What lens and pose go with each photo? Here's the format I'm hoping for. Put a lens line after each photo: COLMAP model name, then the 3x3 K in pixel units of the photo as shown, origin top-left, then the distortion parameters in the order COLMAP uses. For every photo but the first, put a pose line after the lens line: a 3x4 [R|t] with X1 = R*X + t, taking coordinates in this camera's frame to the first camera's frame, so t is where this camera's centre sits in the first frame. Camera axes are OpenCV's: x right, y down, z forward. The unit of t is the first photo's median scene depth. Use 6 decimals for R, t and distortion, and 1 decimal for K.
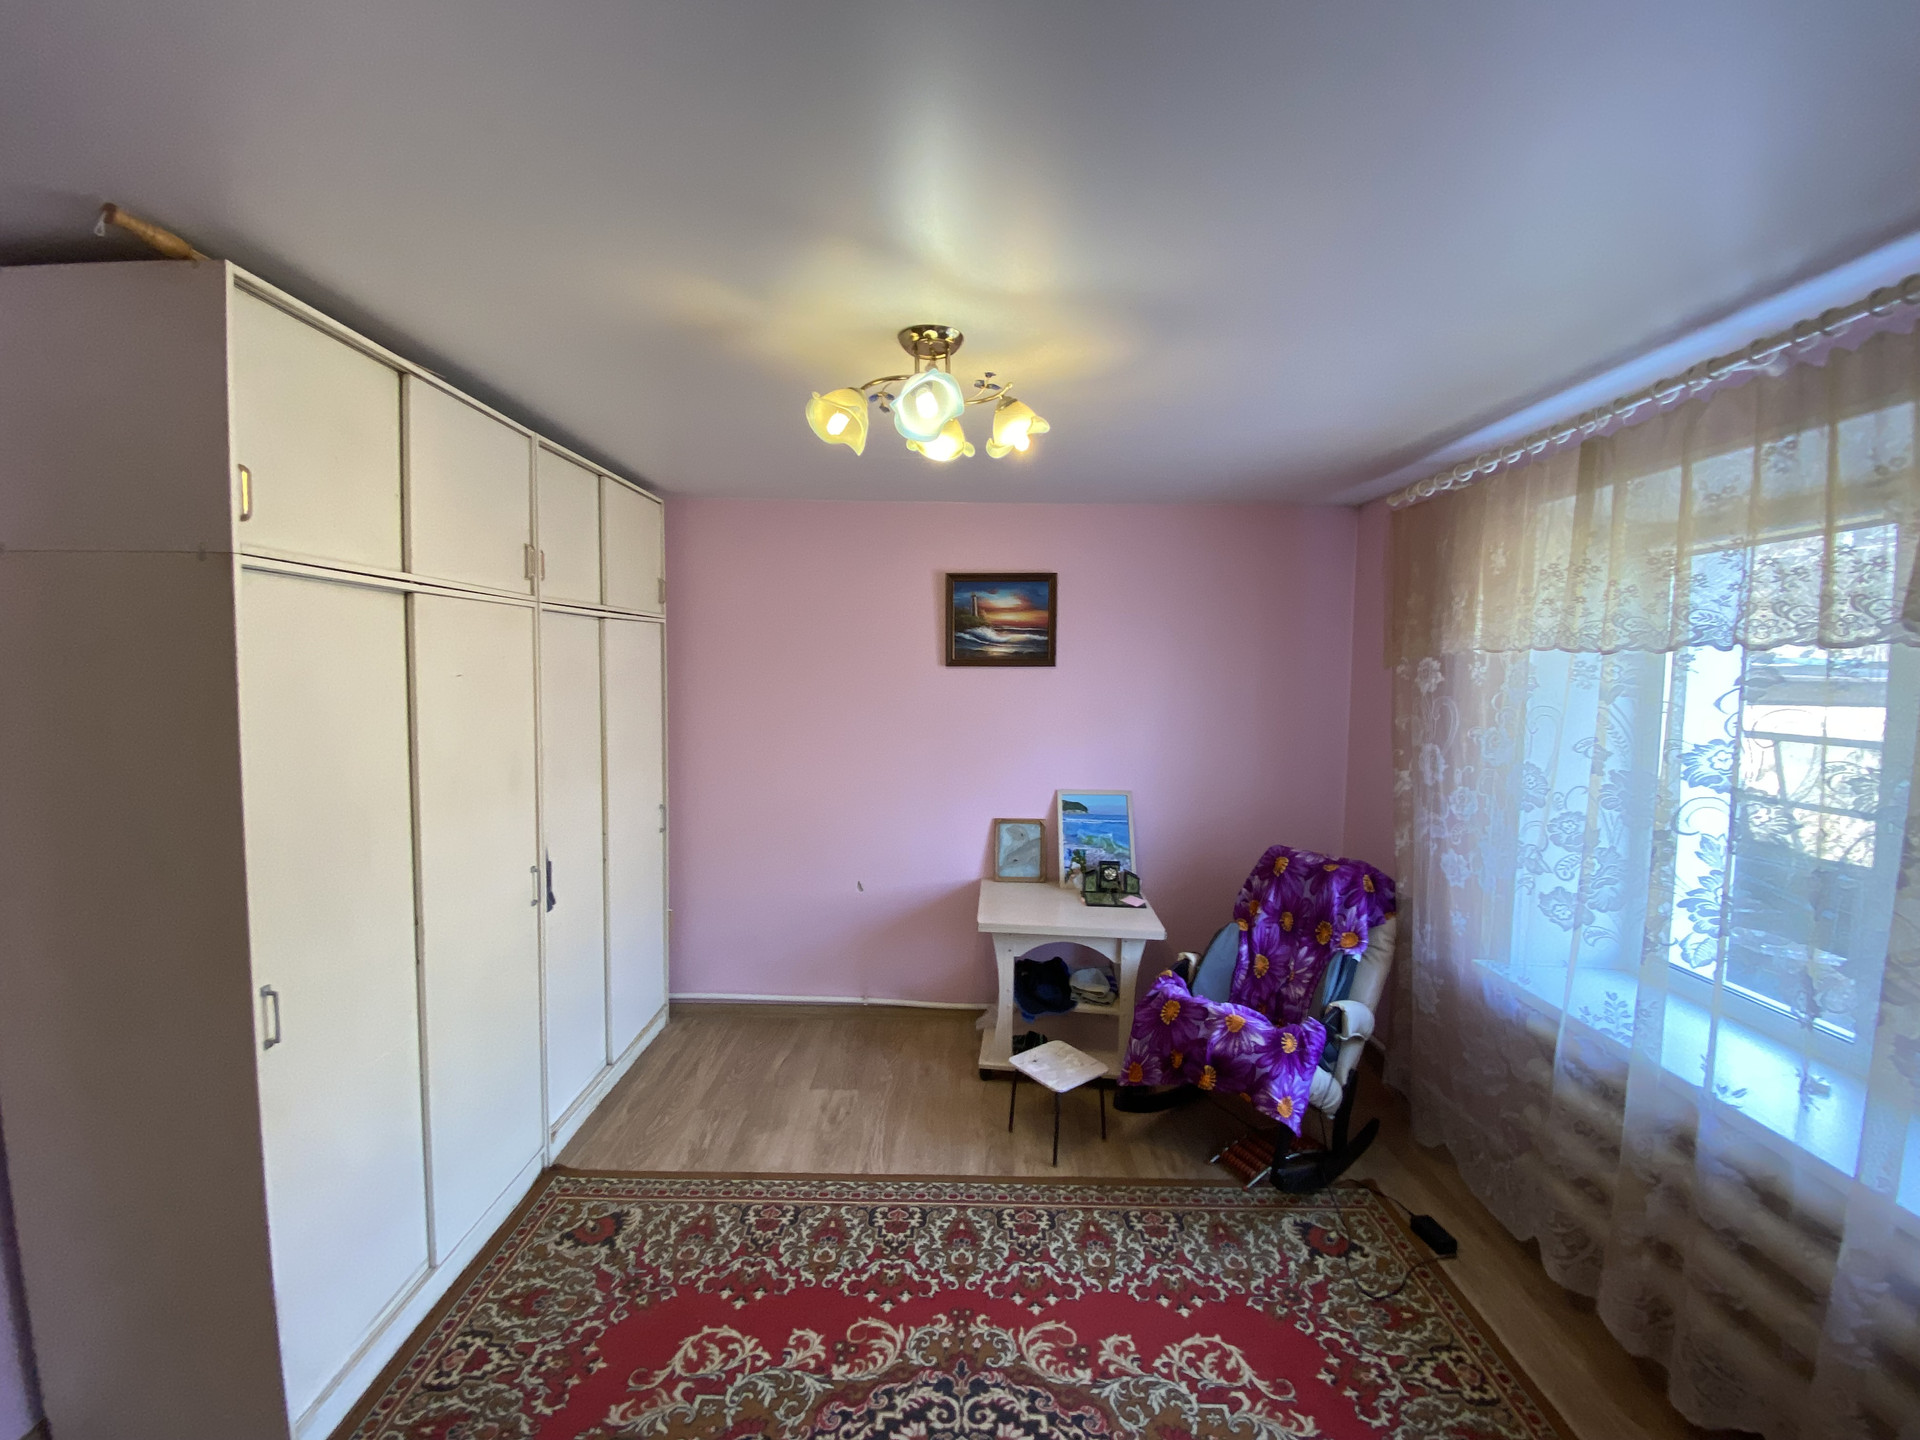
lens RADIAL K [[774.4, 0, 951.0], [0, 774.4, 717.5], [0, 0, 1]] dist [0.033706, -0.032345]
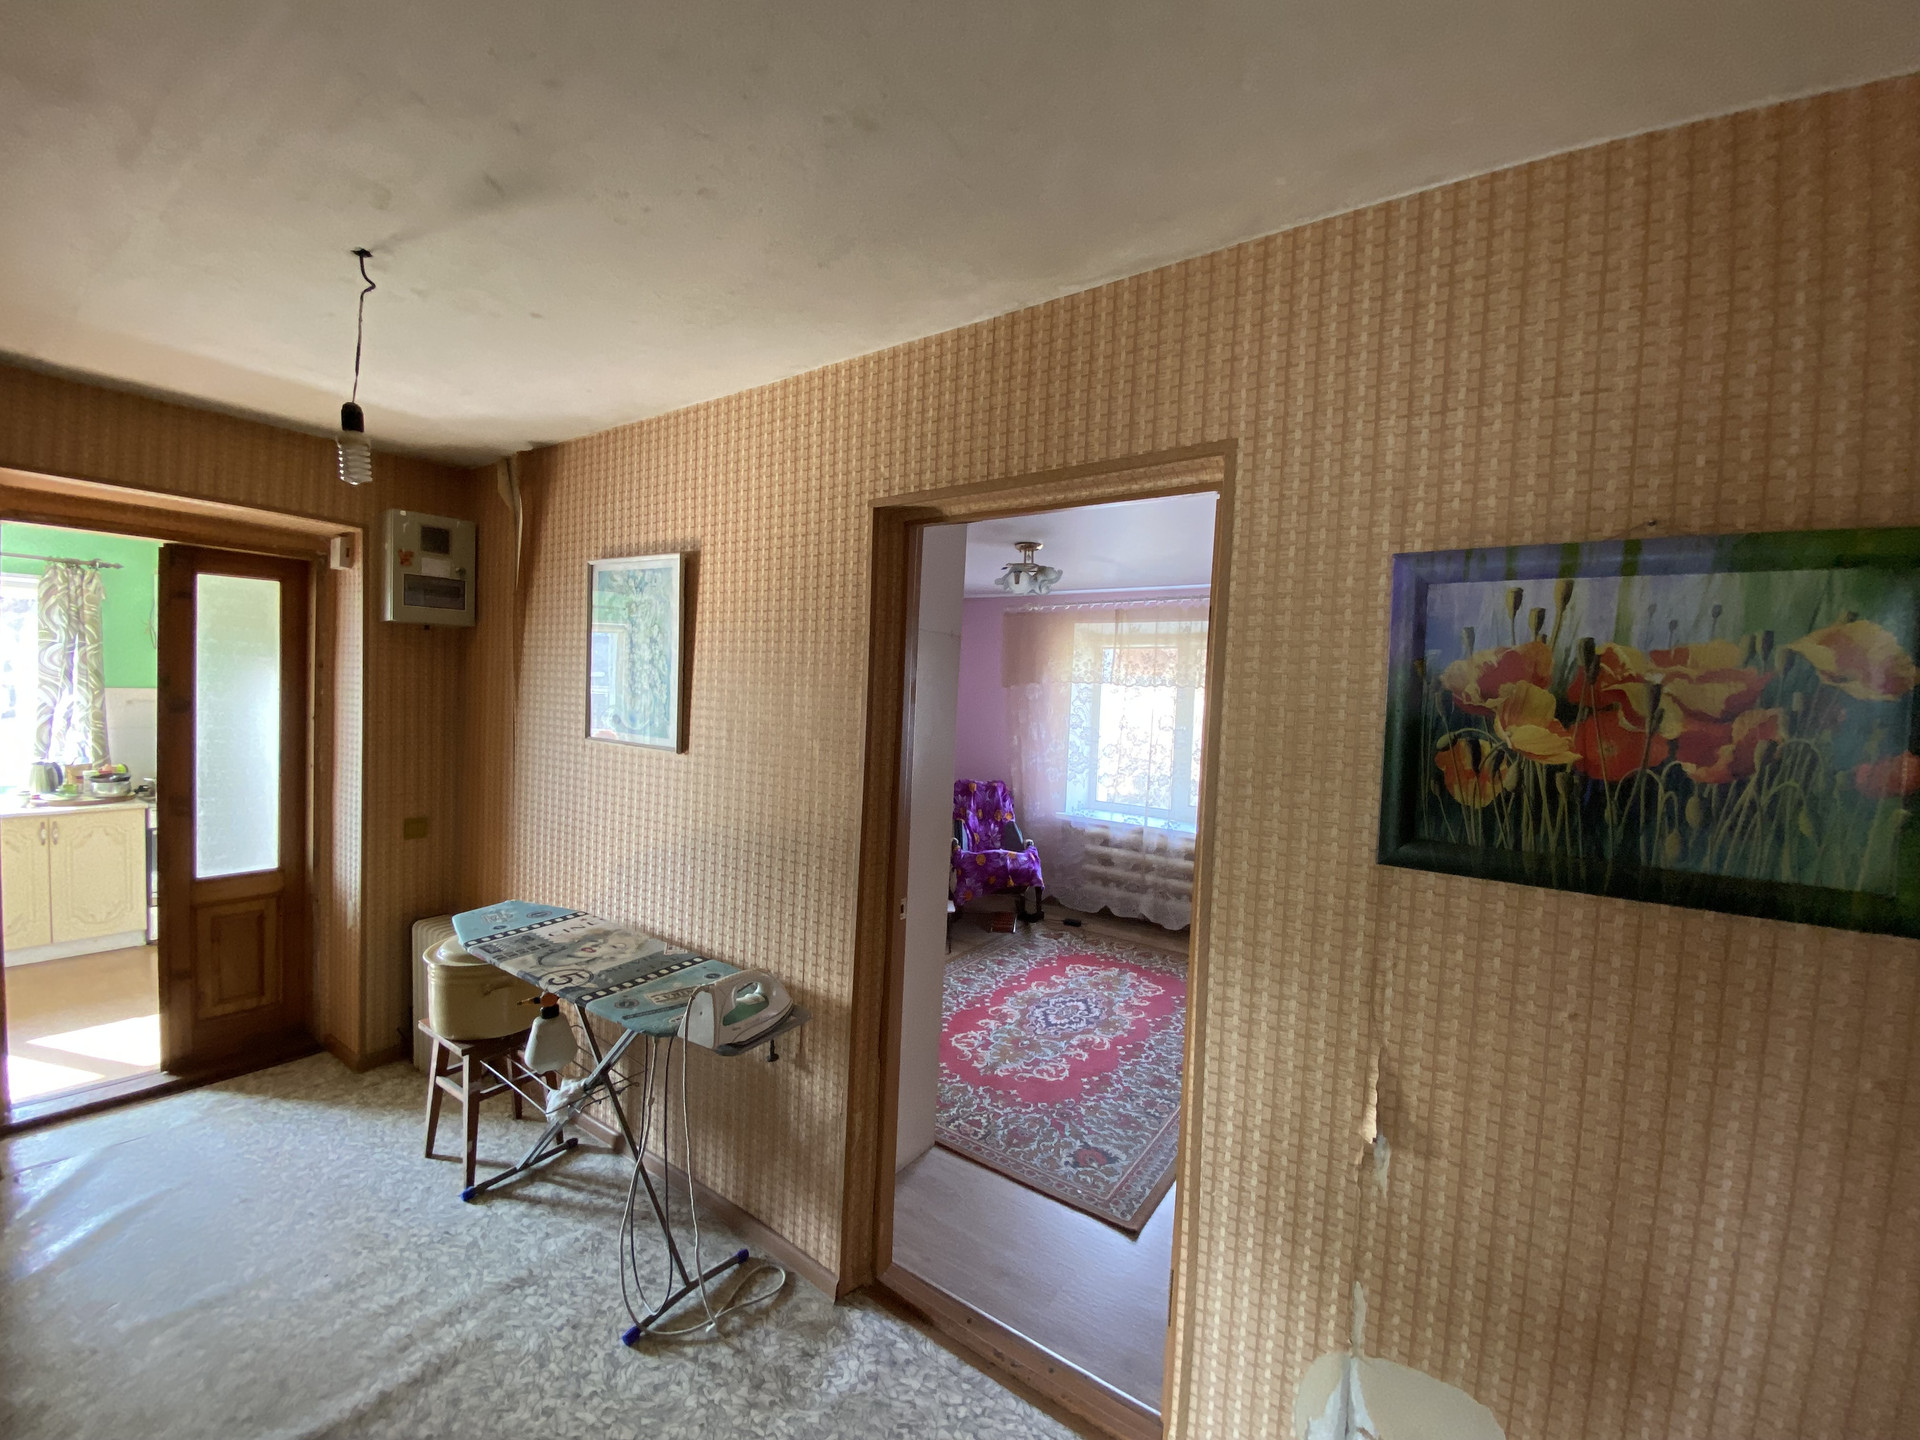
lens RADIAL K [[774.4, 0, 951.0], [0, 774.4, 717.5], [0, 0, 1]] dist [0.033706, -0.032345]
pose [[0.560999, -0.022694, 0.827505, -1.508318], [0.018124, 0.999721, 0.015129, -0.016503], [-0.827618, 0.006510, 0.561254, -0.046348]]
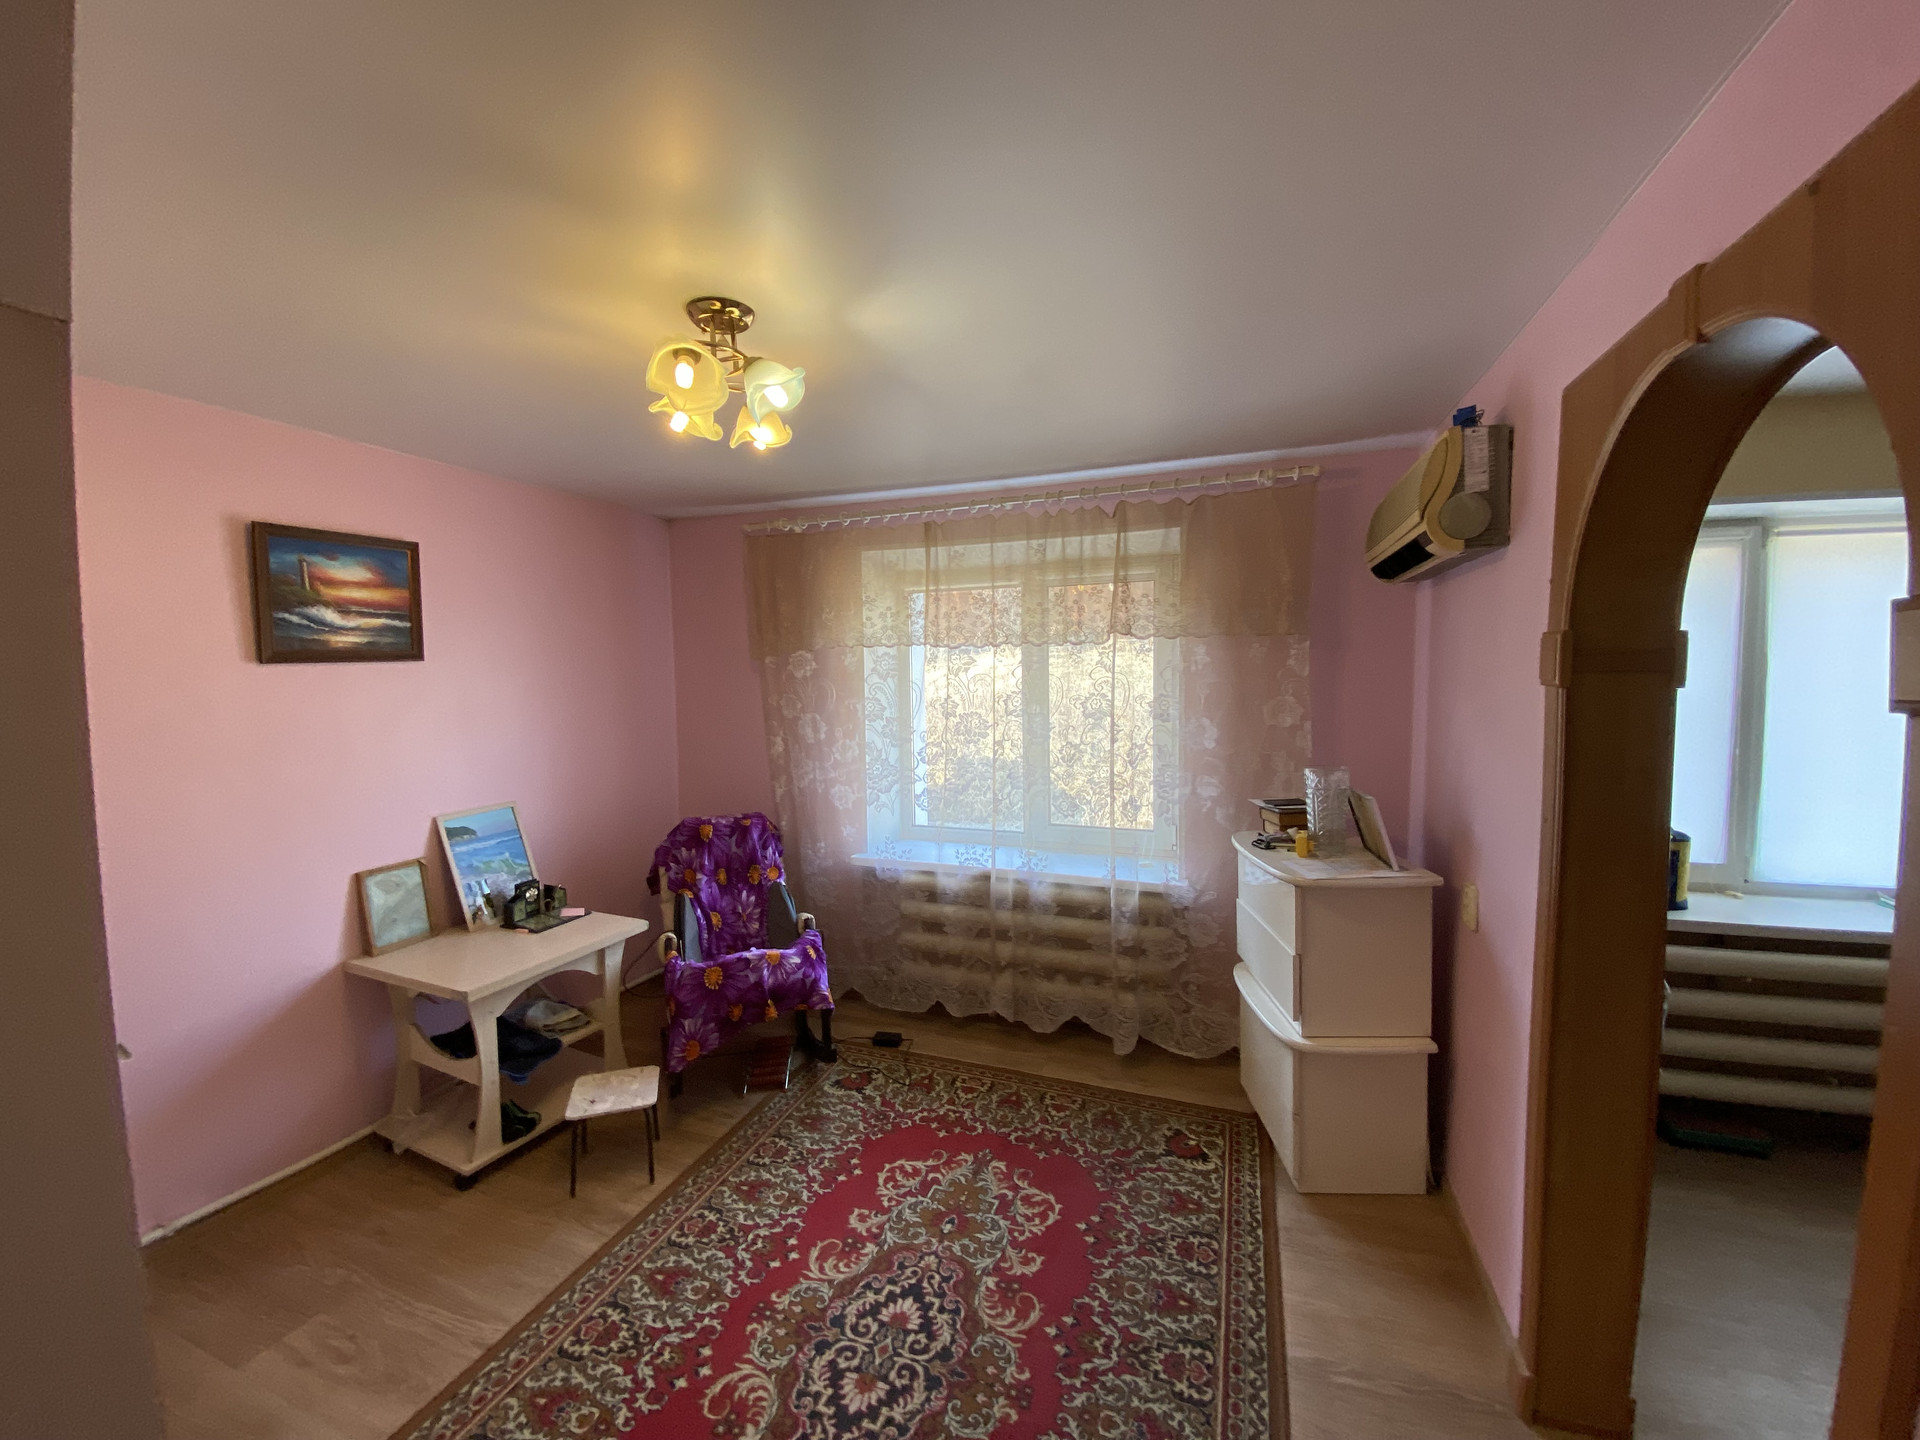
lens RADIAL K [[782.0, 0, 958.5], [0, 782.0, 711.1], [0, 0, 1]] dist [0.019807, -0.022889]
pose [[0.332747, -0.072060, 0.940259, -0.656673], [0.074750, 0.995954, 0.049875, -0.020301], [-0.940049, 0.053689, 0.336787, 0.323934]]
